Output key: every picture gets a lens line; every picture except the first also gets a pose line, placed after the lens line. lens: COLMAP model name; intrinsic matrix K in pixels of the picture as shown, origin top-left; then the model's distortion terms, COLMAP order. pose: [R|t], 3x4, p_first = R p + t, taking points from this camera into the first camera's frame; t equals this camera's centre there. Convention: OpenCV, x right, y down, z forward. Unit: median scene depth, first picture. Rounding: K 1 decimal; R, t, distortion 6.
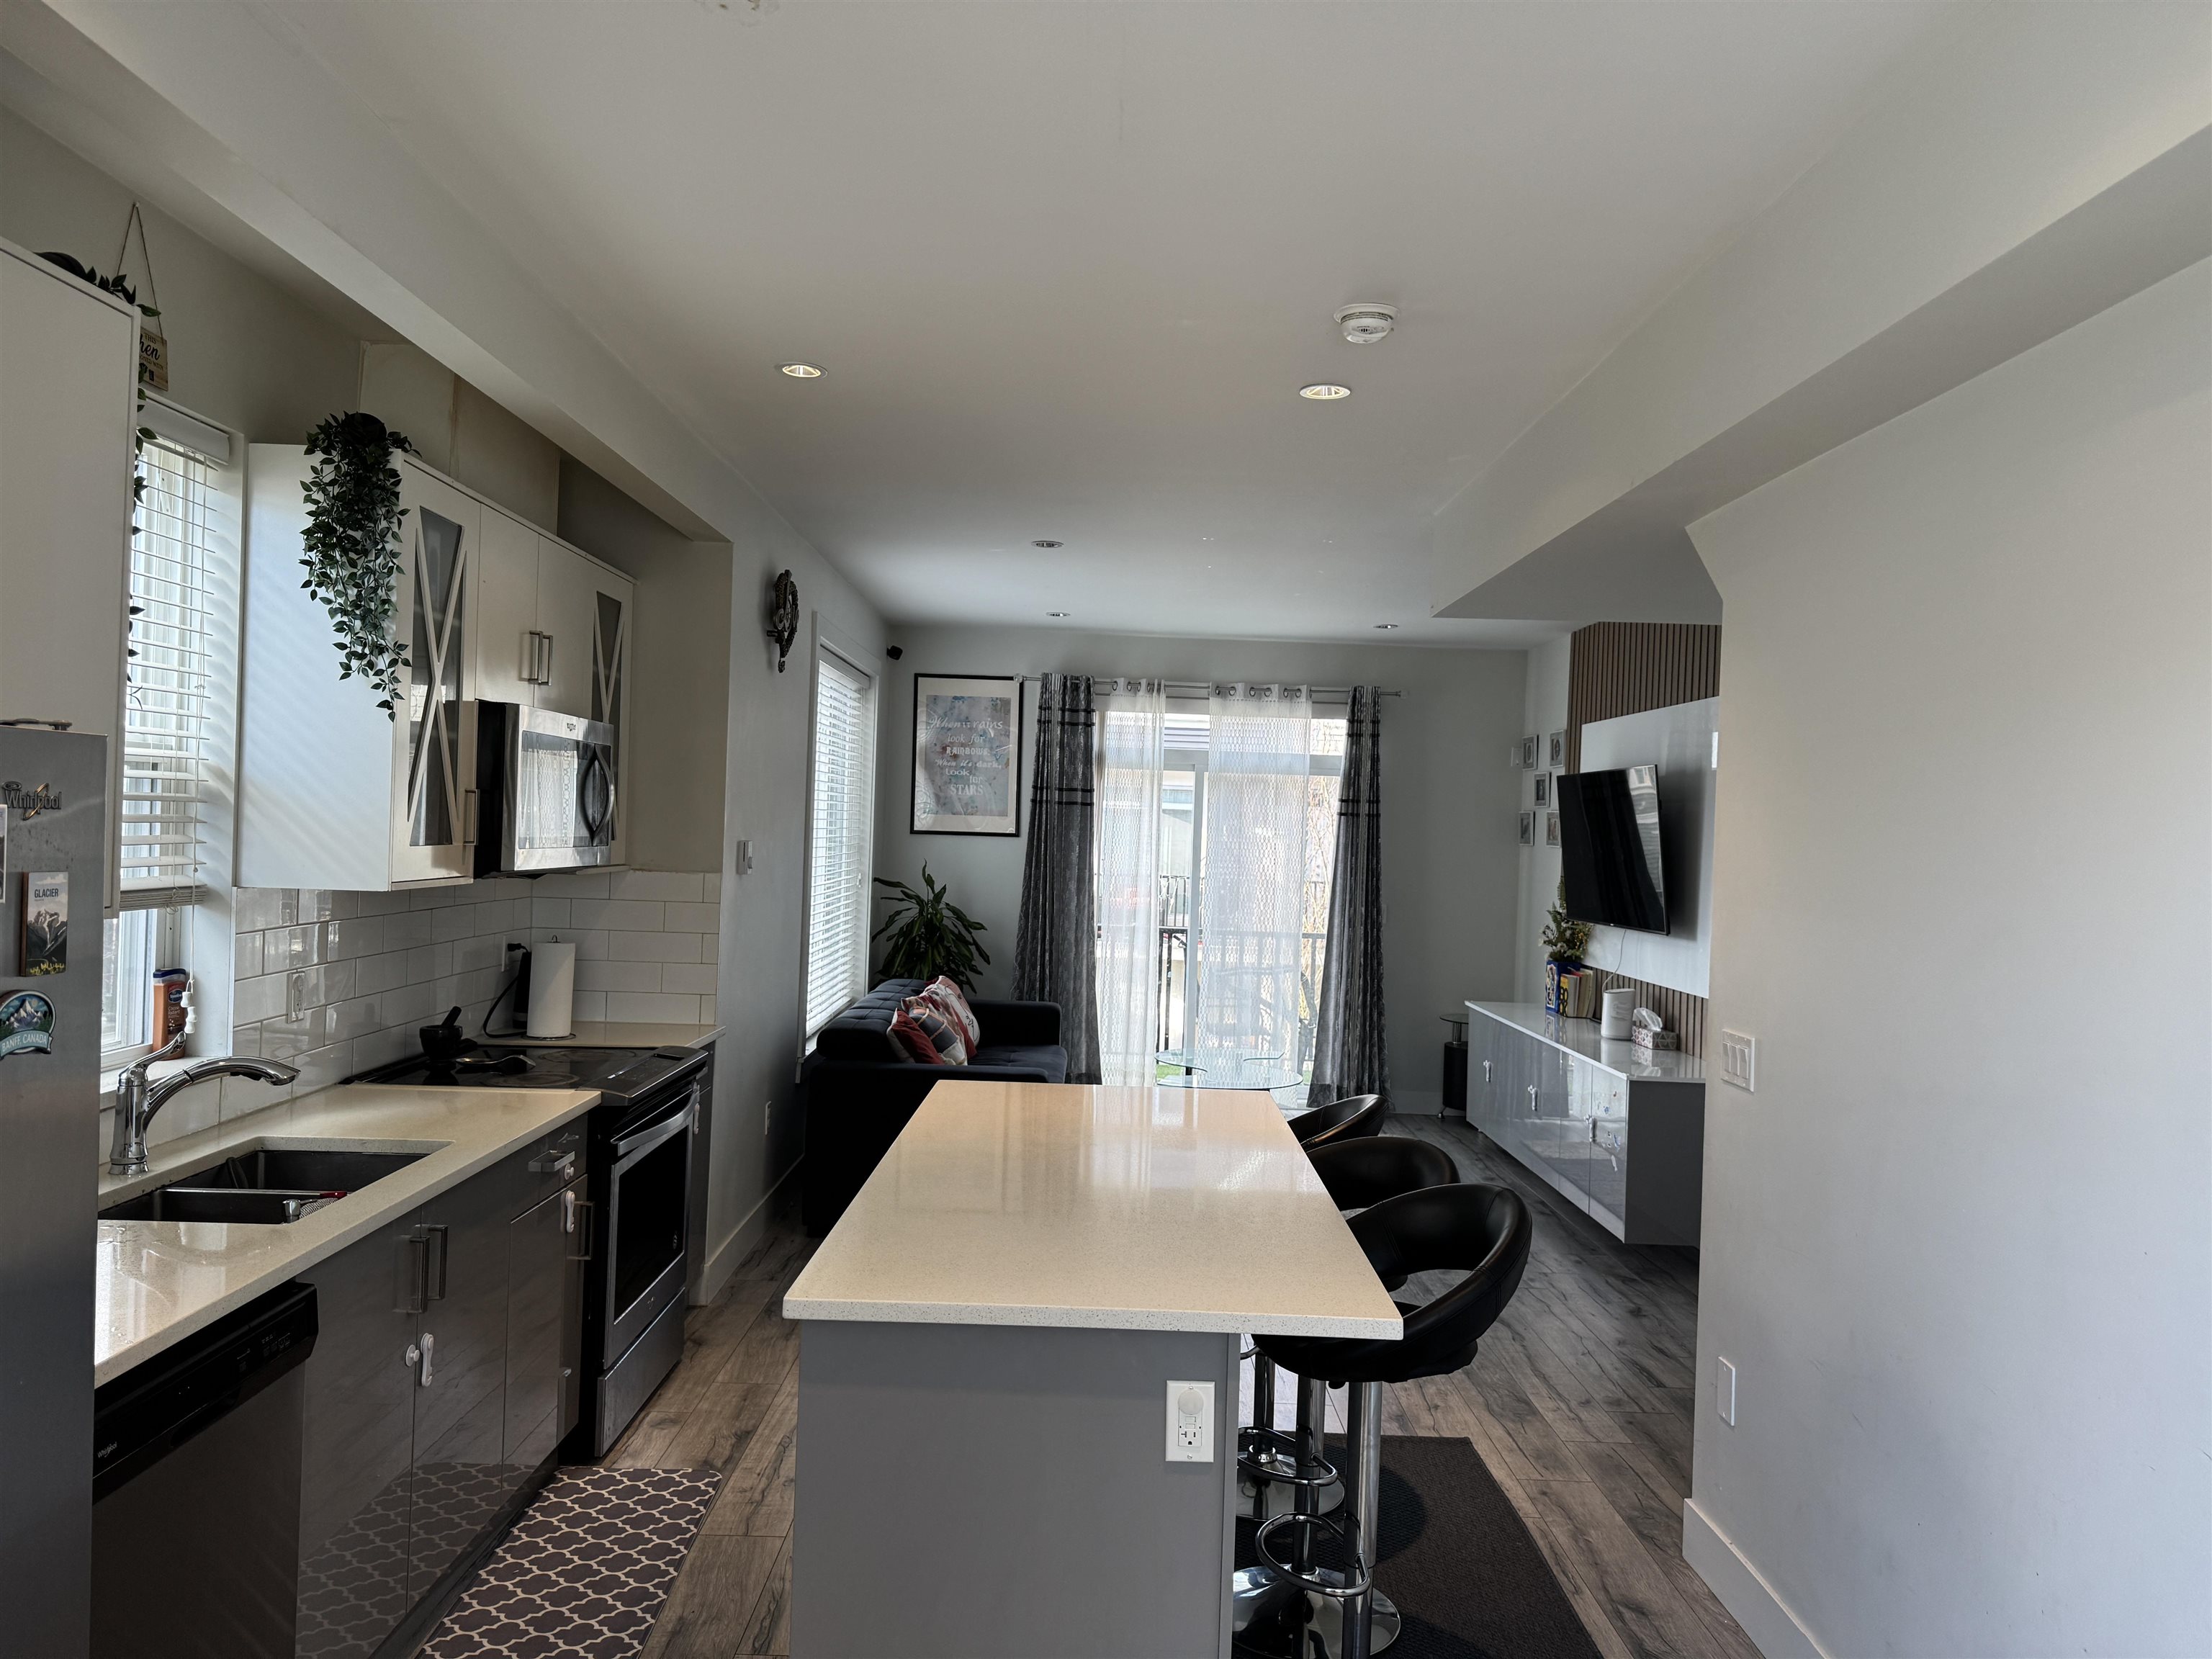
lens RADIAL K [[1553.1, 0, 1099.4], [0, 1553.1, 837.6], [0, 0, 1]] dist [0.170484, -0.336287]
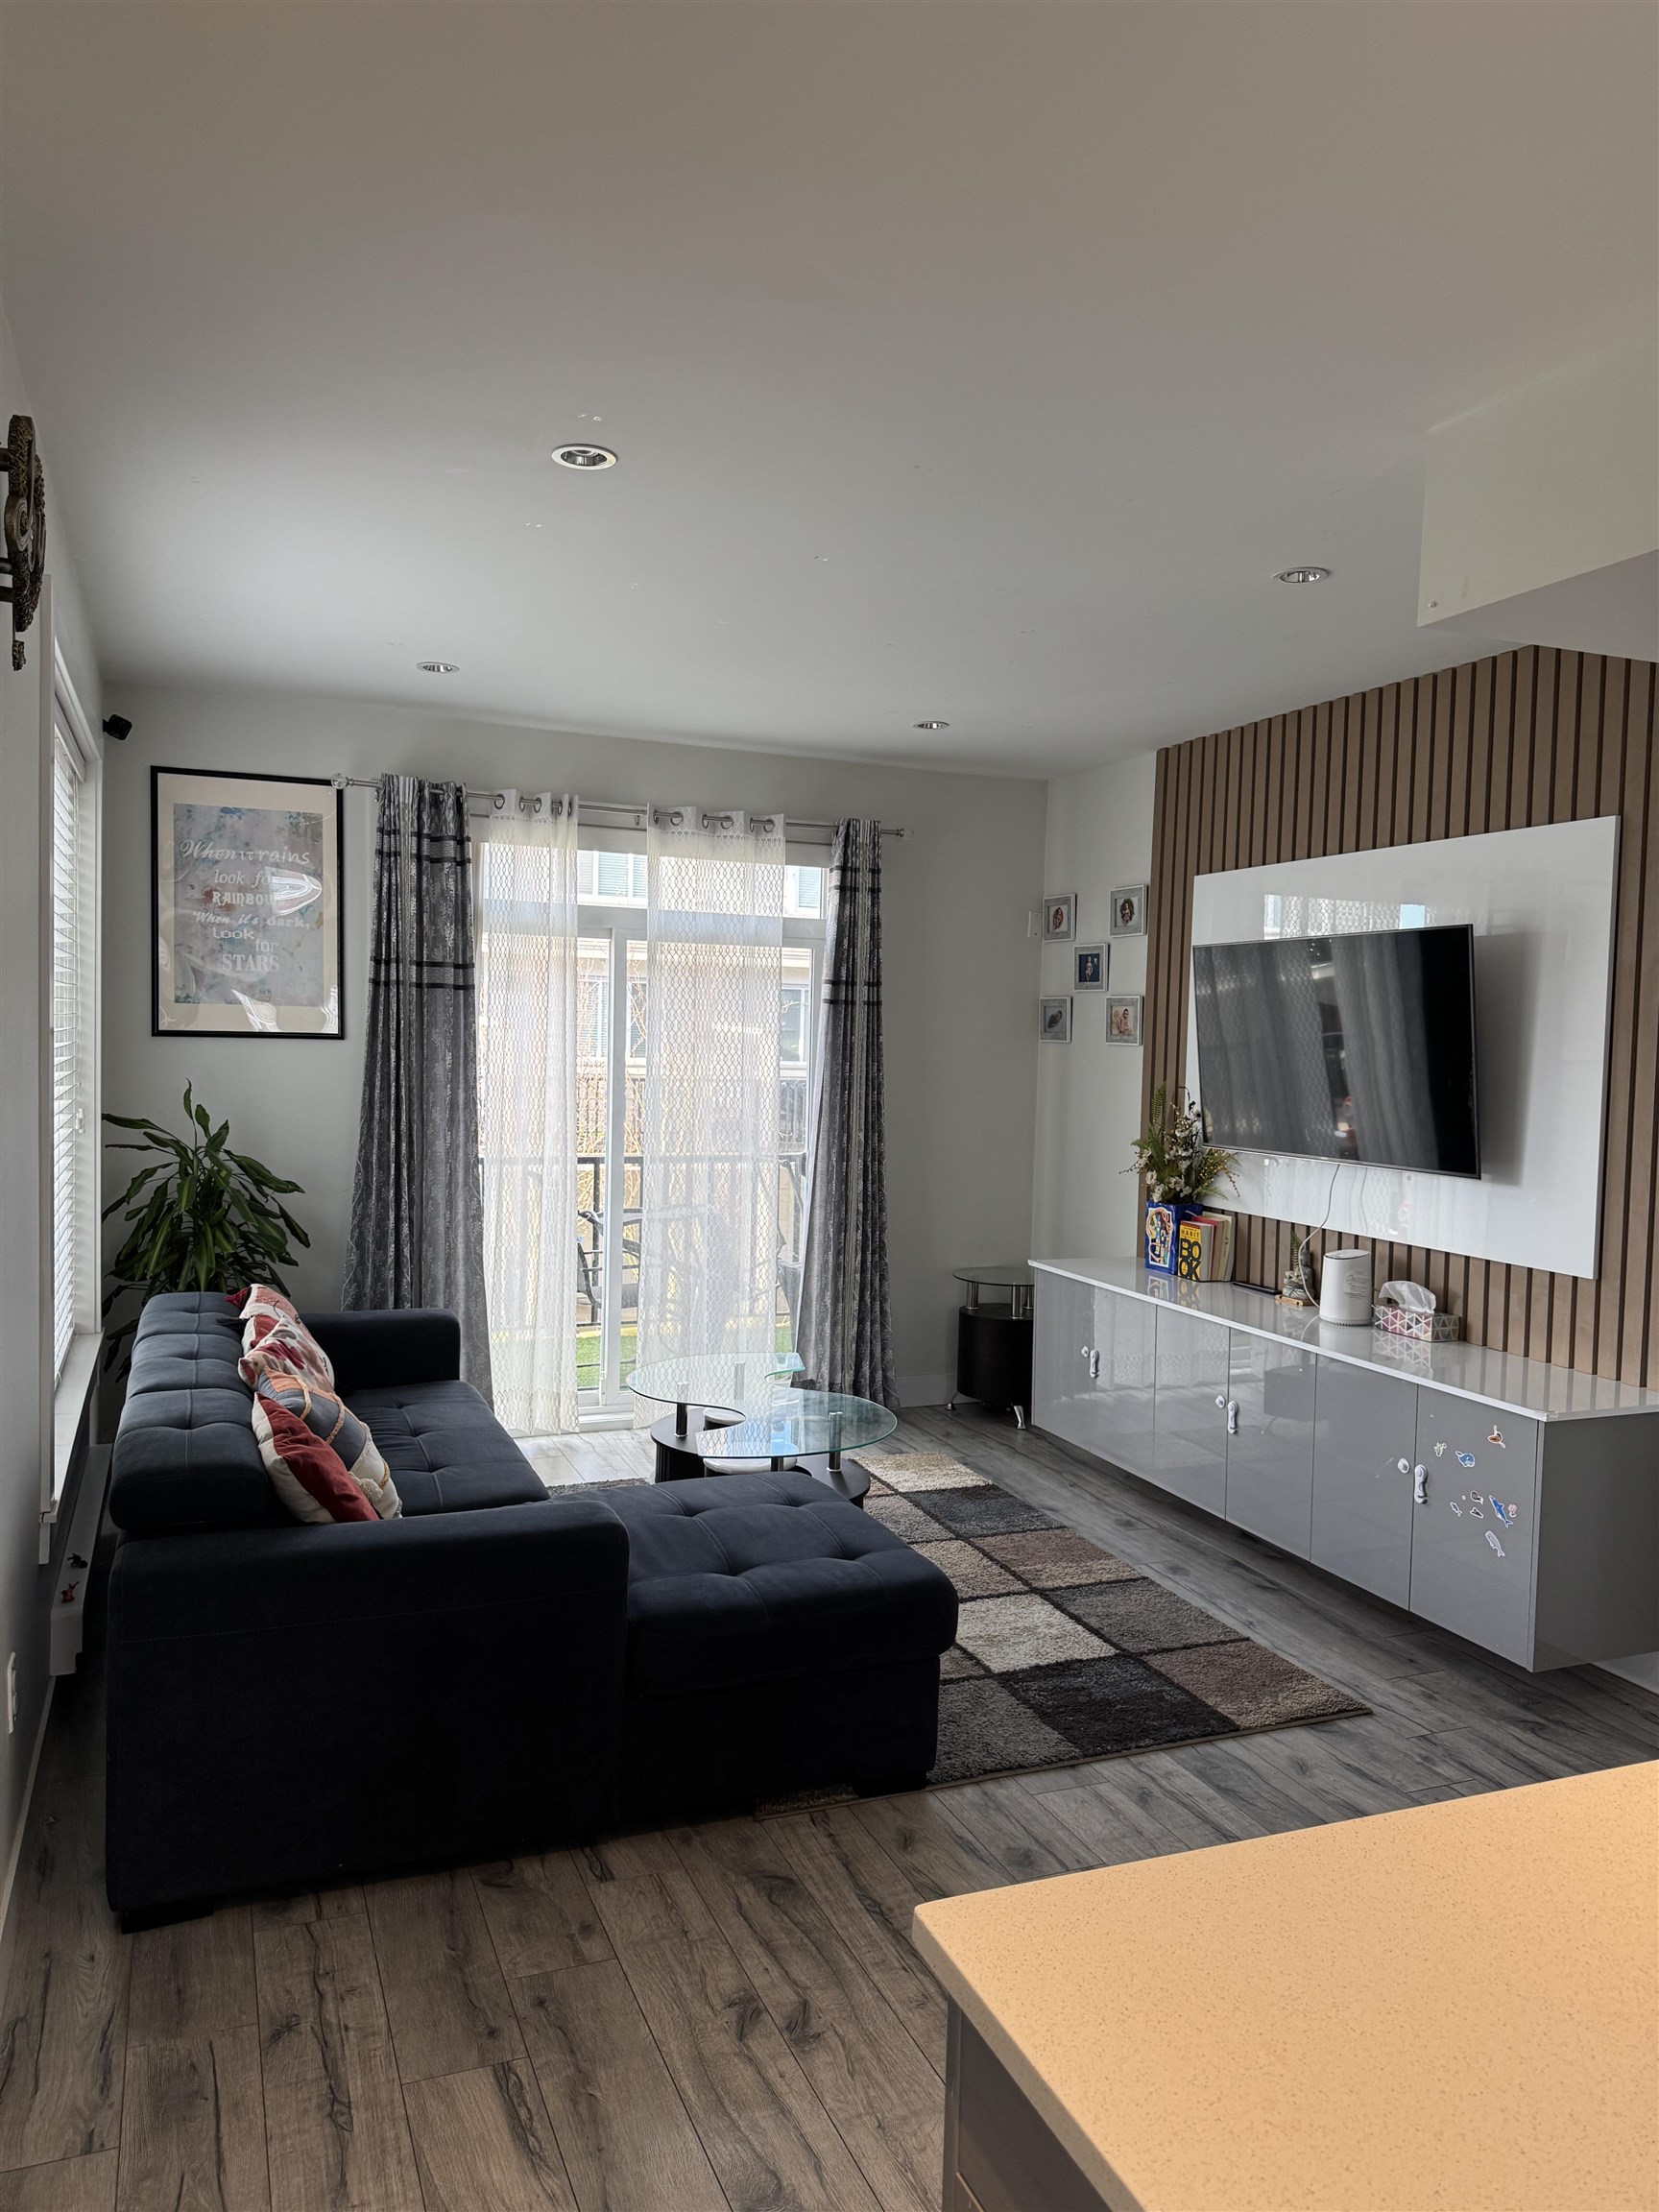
lens RADIAL K [[1553.1, 0, 831.0], [0, 1553.1, 1108.8], [0, 0, 1]] dist [0.170484, -0.336287]
pose [[0.930745, -0.030180, 0.364421, -0.103423], [0.010390, 0.998369, 0.056146, -0.006171], [-0.365521, -0.048471, 0.929540, 0.342927]]
